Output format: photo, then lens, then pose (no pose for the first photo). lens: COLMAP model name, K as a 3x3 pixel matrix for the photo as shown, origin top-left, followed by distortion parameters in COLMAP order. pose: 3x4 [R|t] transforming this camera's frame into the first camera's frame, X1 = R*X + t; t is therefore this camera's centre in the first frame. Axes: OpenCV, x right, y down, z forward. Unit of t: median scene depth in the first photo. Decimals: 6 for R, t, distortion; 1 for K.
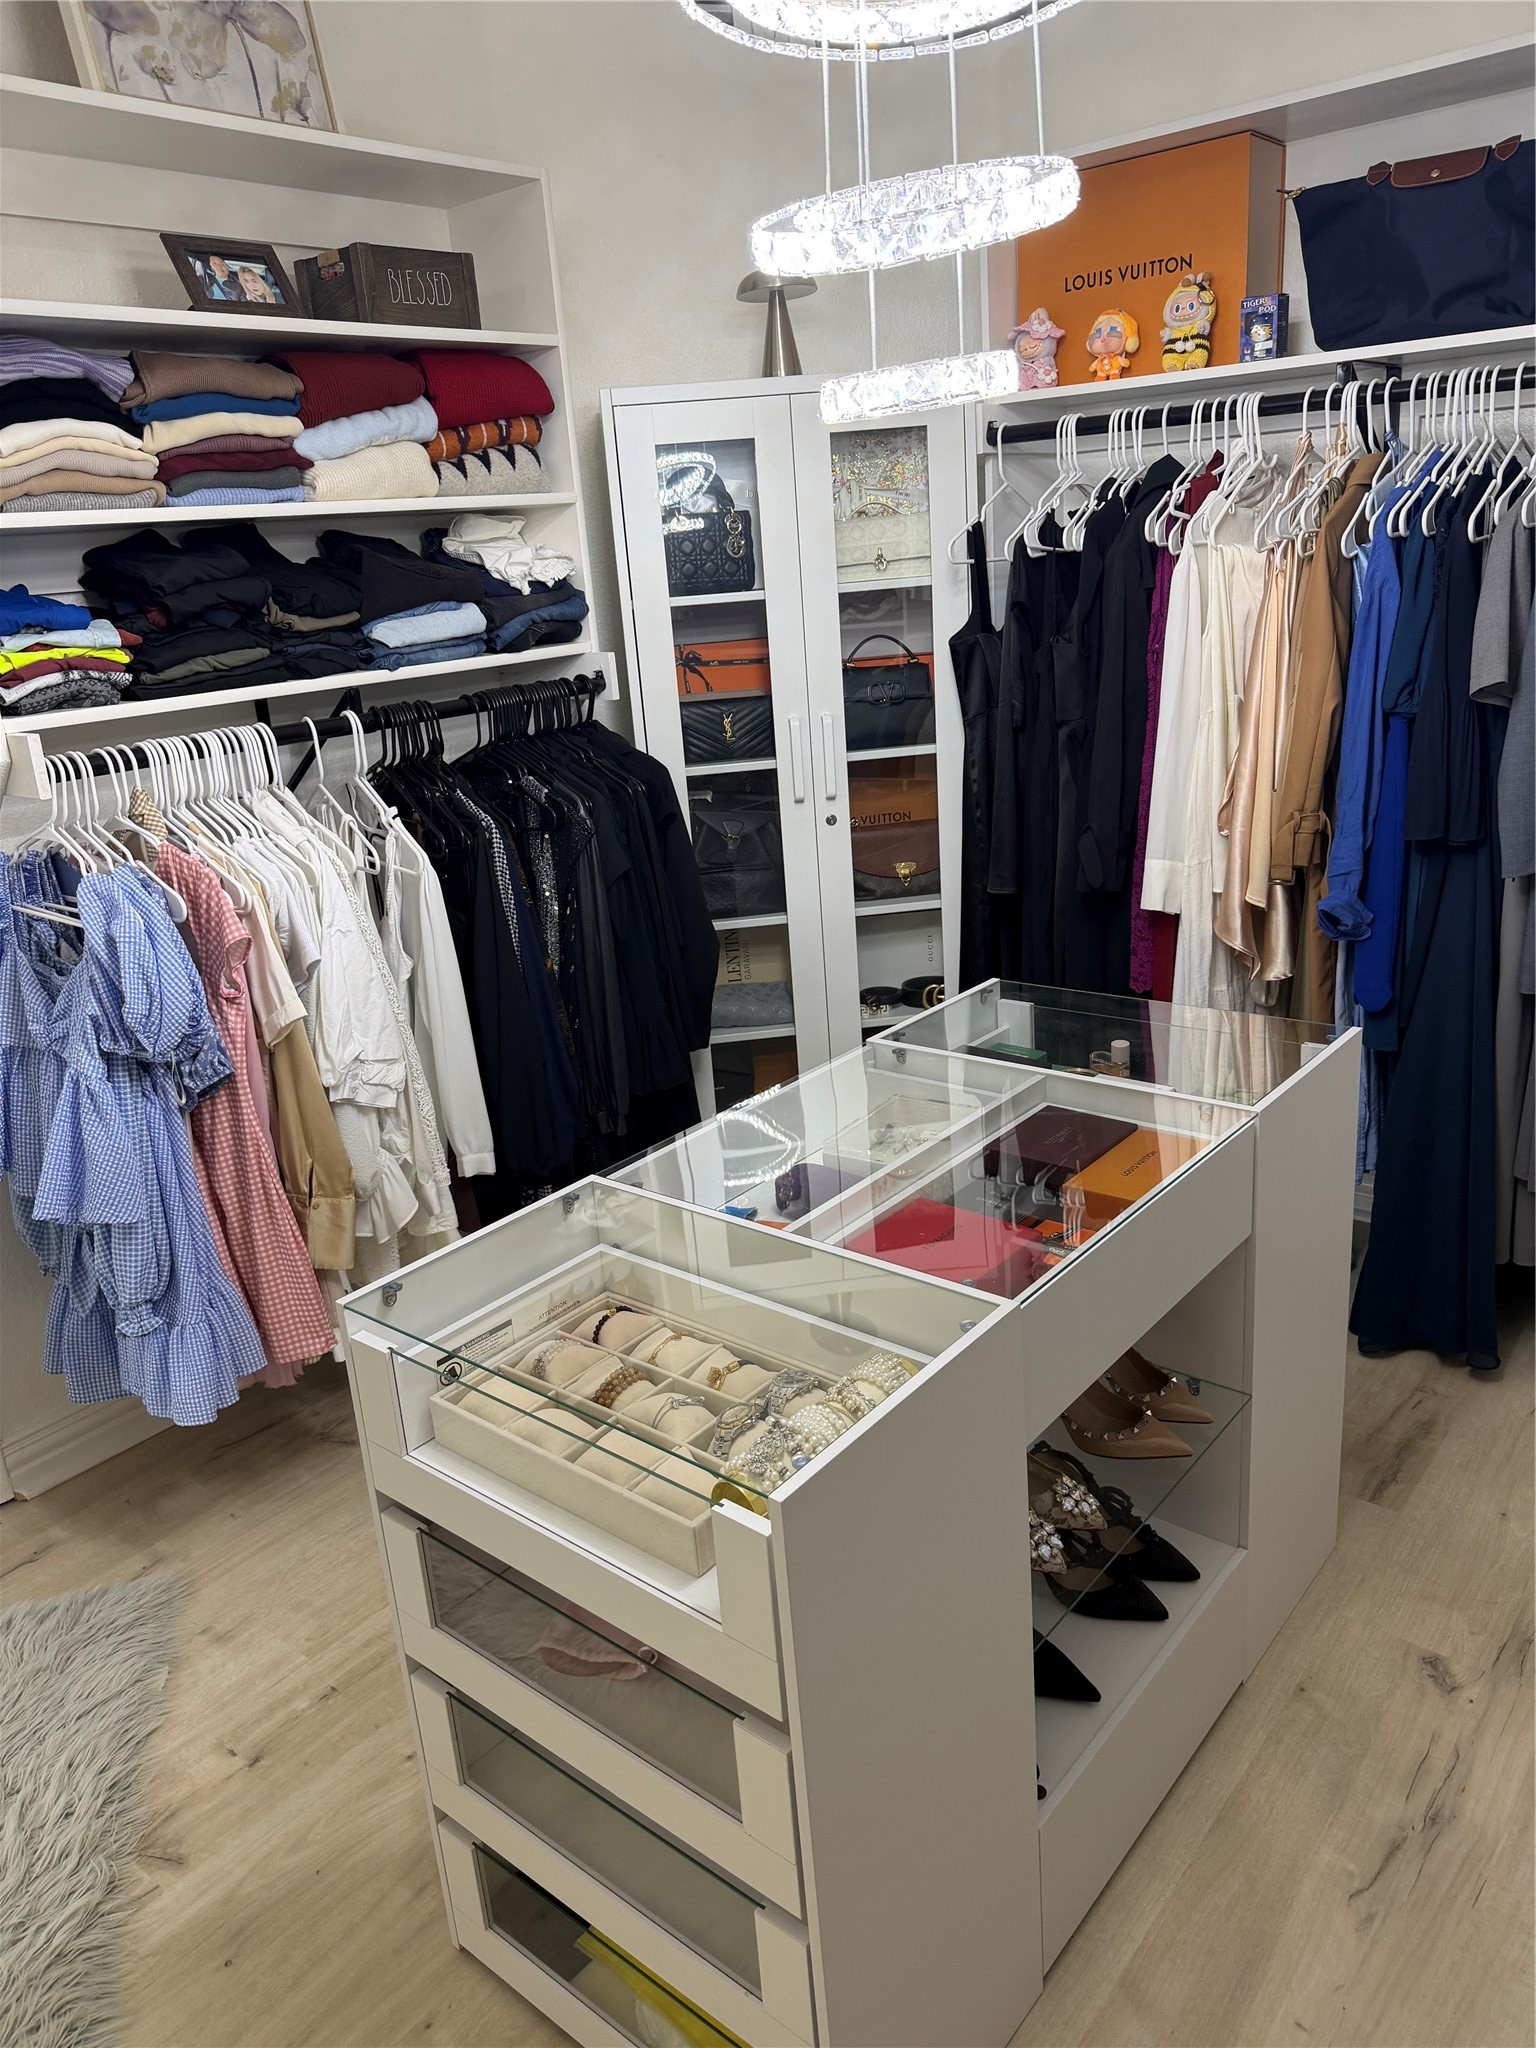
lens RADIAL K [[1463.0, 0, 768.0], [0, 1463.0, 1024.0], [0, 0, 1]] dist [-0.044291, -0.003846]
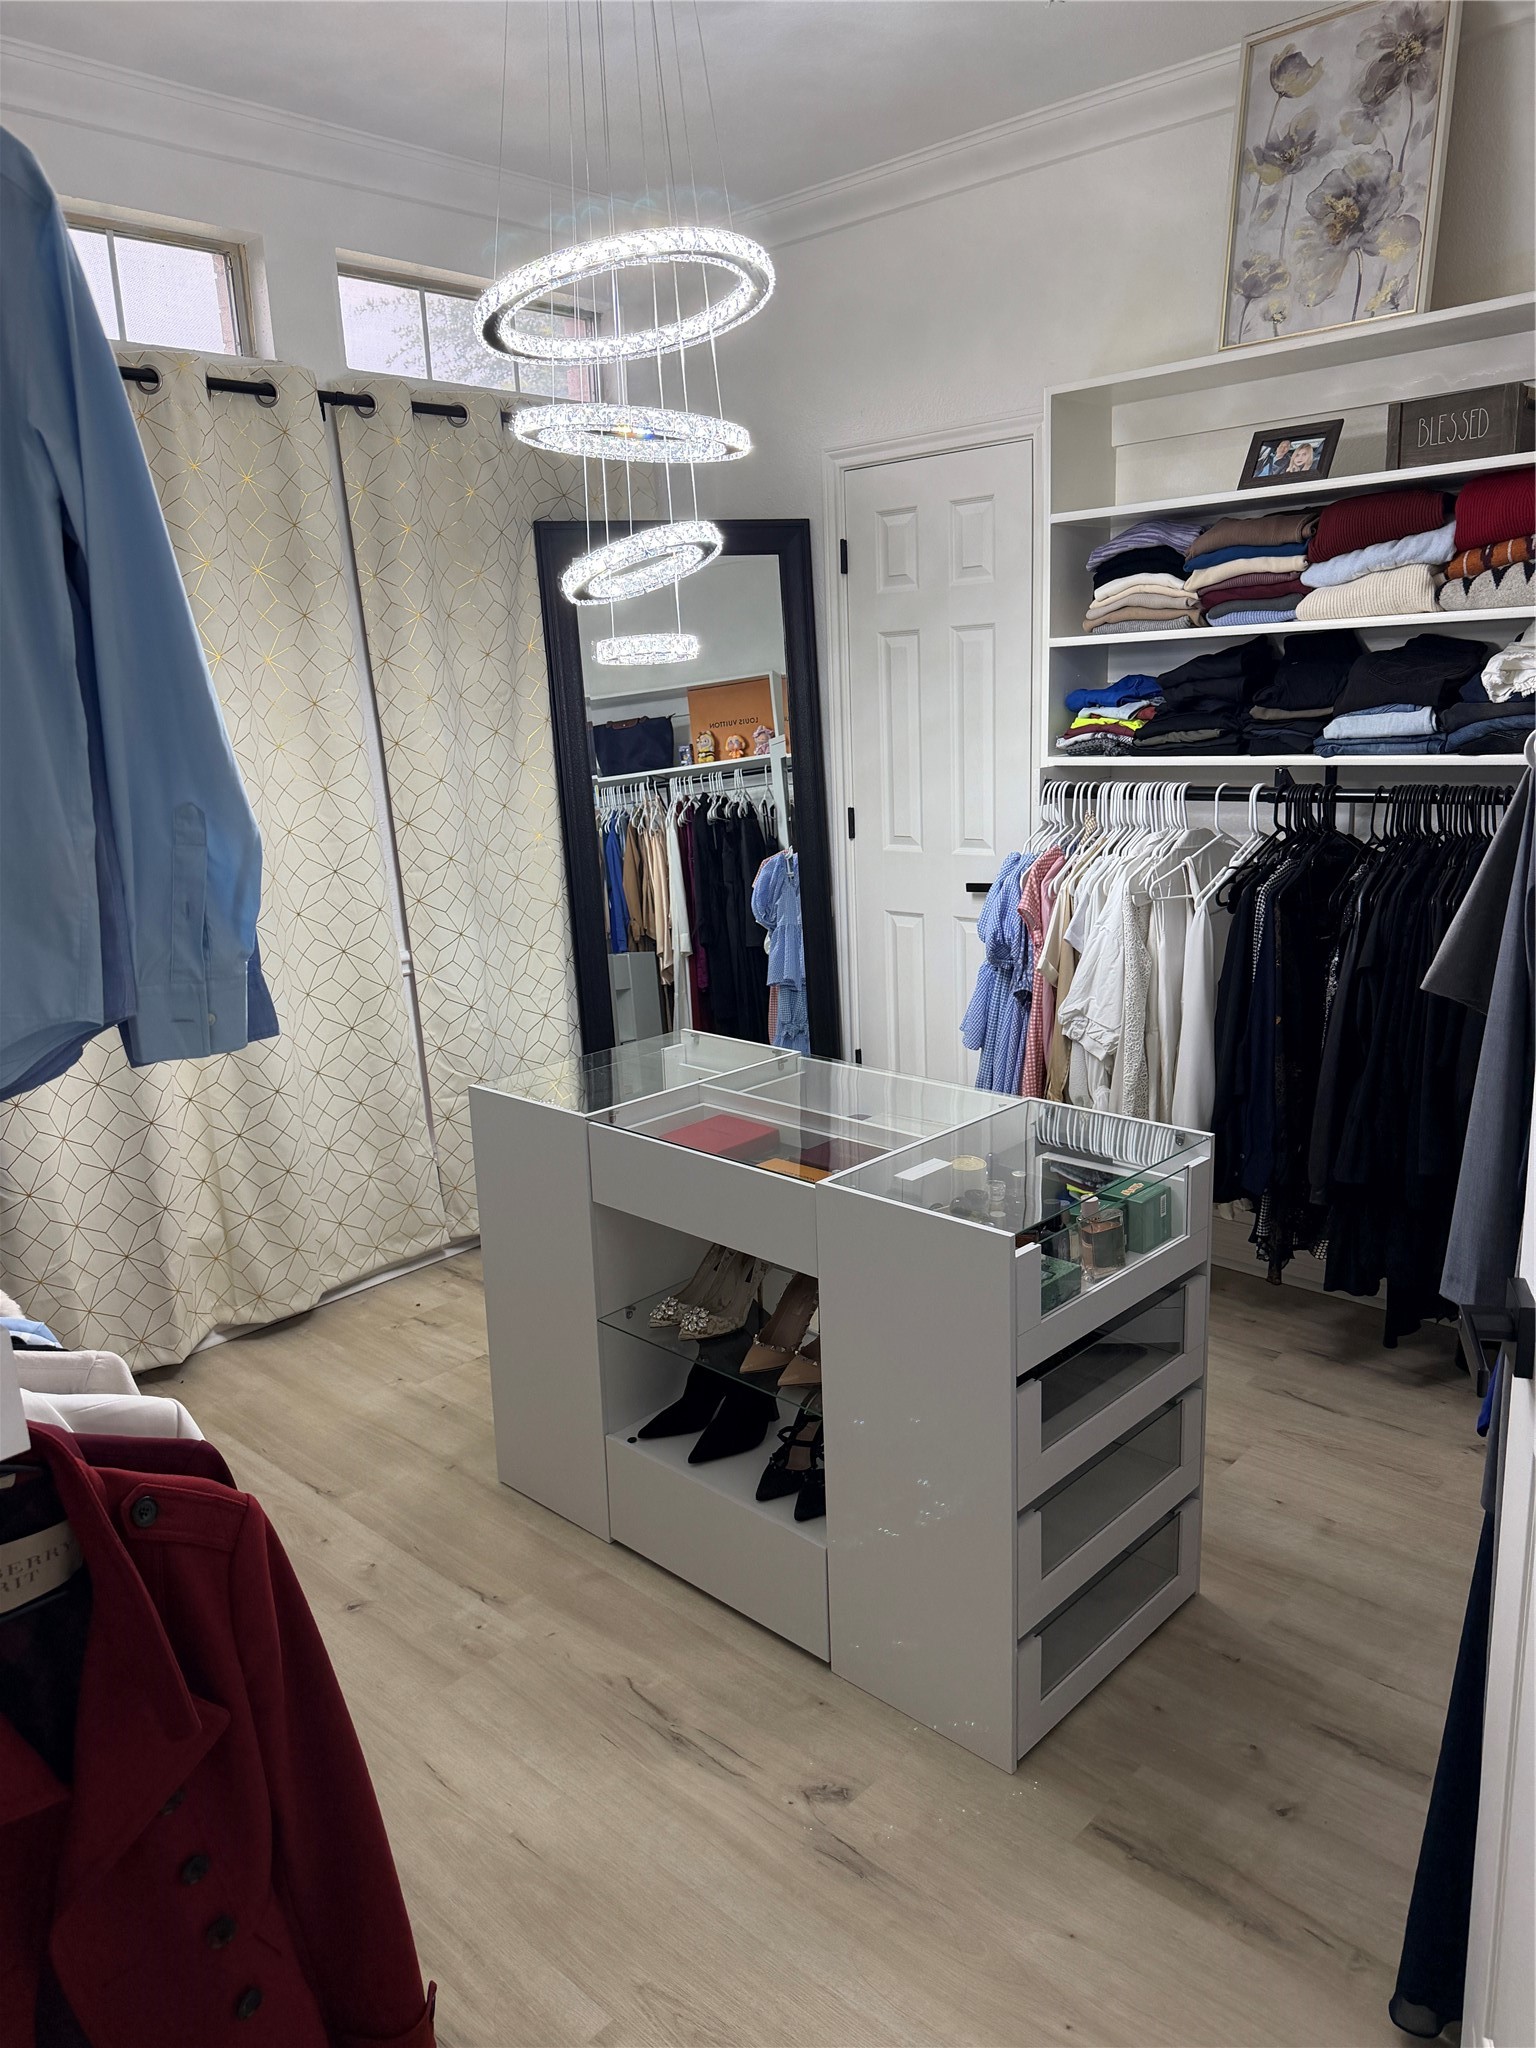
lens RADIAL K [[1434.7, 0, 768.0], [0, 1434.7, 1024.0], [0, 0, 1]] dist [-0.002616, -0.122306]
pose [[-0.071466, 0.300990, -0.950945, 1.104750], [-0.244337, 0.919053, 0.309259, -0.332307], [0.967053, 0.254453, 0.007862, 0.676529]]
